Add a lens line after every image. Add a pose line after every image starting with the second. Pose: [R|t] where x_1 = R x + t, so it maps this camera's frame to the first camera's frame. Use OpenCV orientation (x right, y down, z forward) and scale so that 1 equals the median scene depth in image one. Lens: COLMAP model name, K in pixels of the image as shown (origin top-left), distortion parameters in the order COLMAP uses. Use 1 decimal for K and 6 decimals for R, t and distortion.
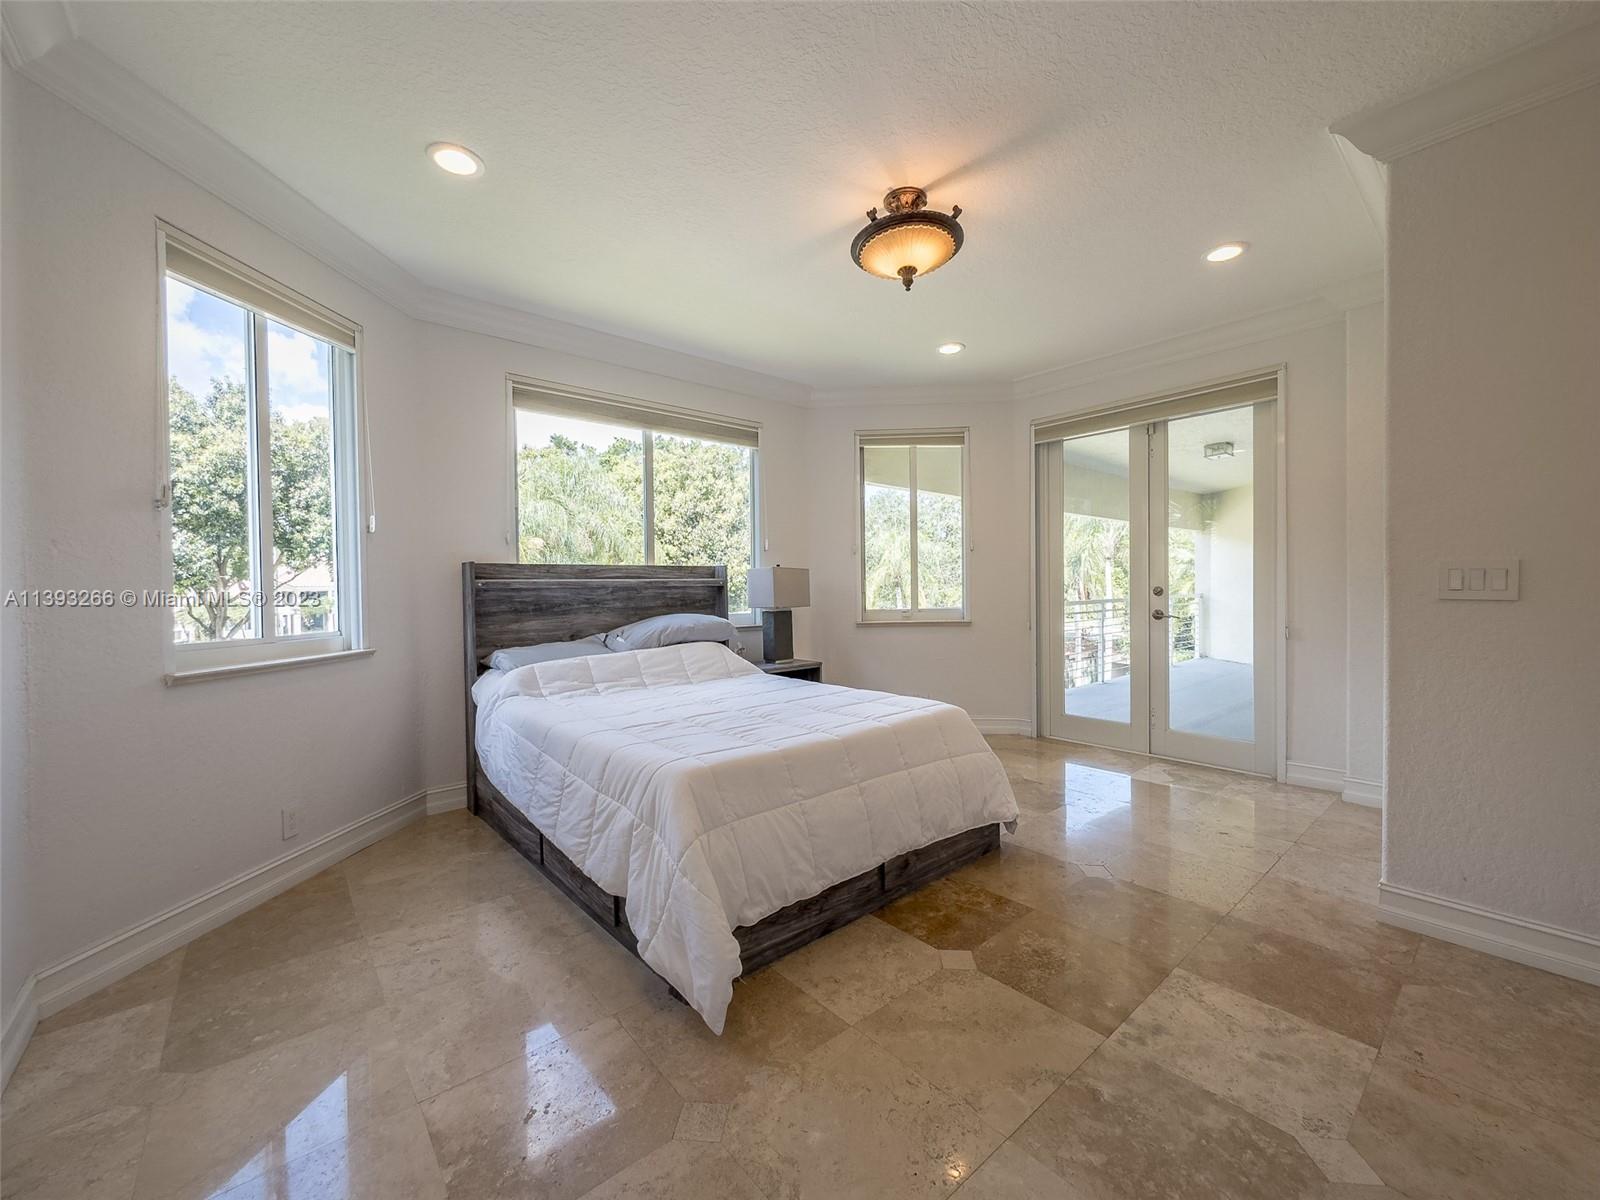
lens RADIAL K [[649.1, 0, 801.0], [0, 649.1, 598.0], [0, 0, 1]] dist [-0.002331, 0.000984]
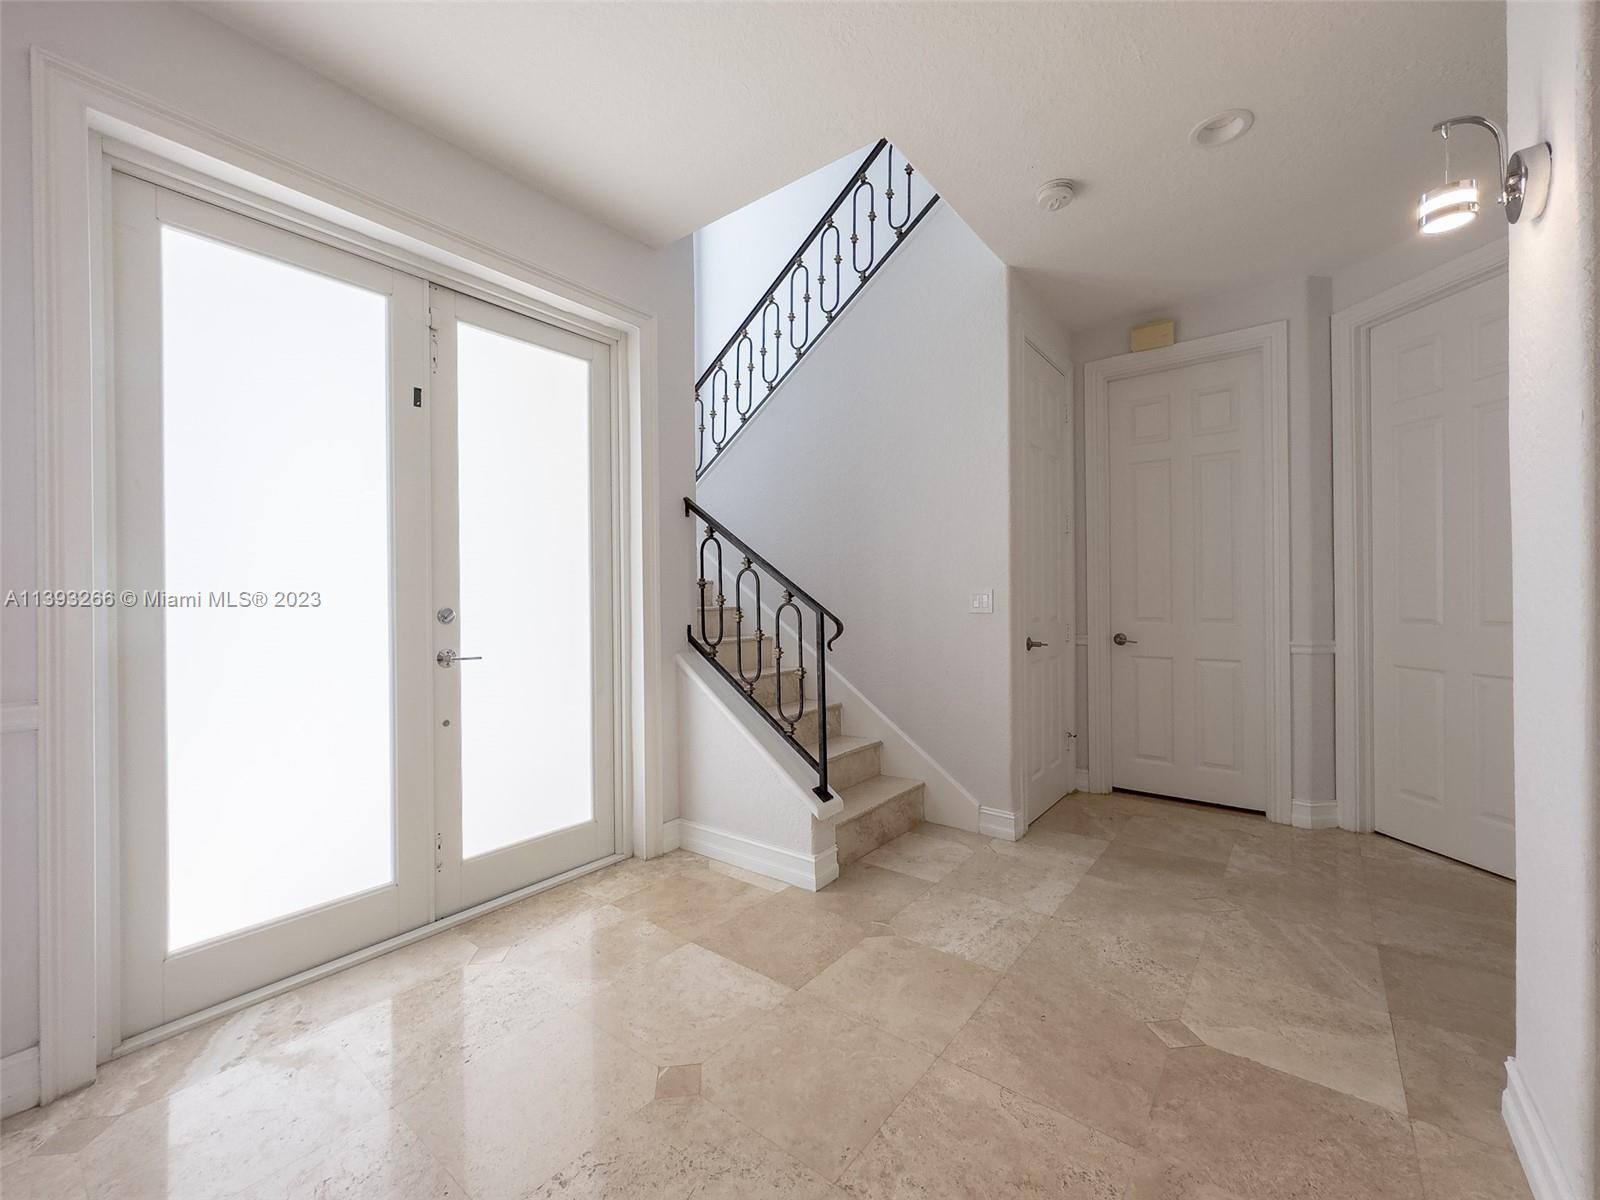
lens RADIAL K [[649.1, 0, 800.8], [0, 649.1, 599.0], [0, 0, 1]] dist [-0.002331, 0.000984]
pose [[-0.205030, 0.021100, 0.978528, -0.049583], [0.022260, 0.999610, -0.016890, -0.008381], [-0.978502, 0.018319, -0.205420, 0.818594]]
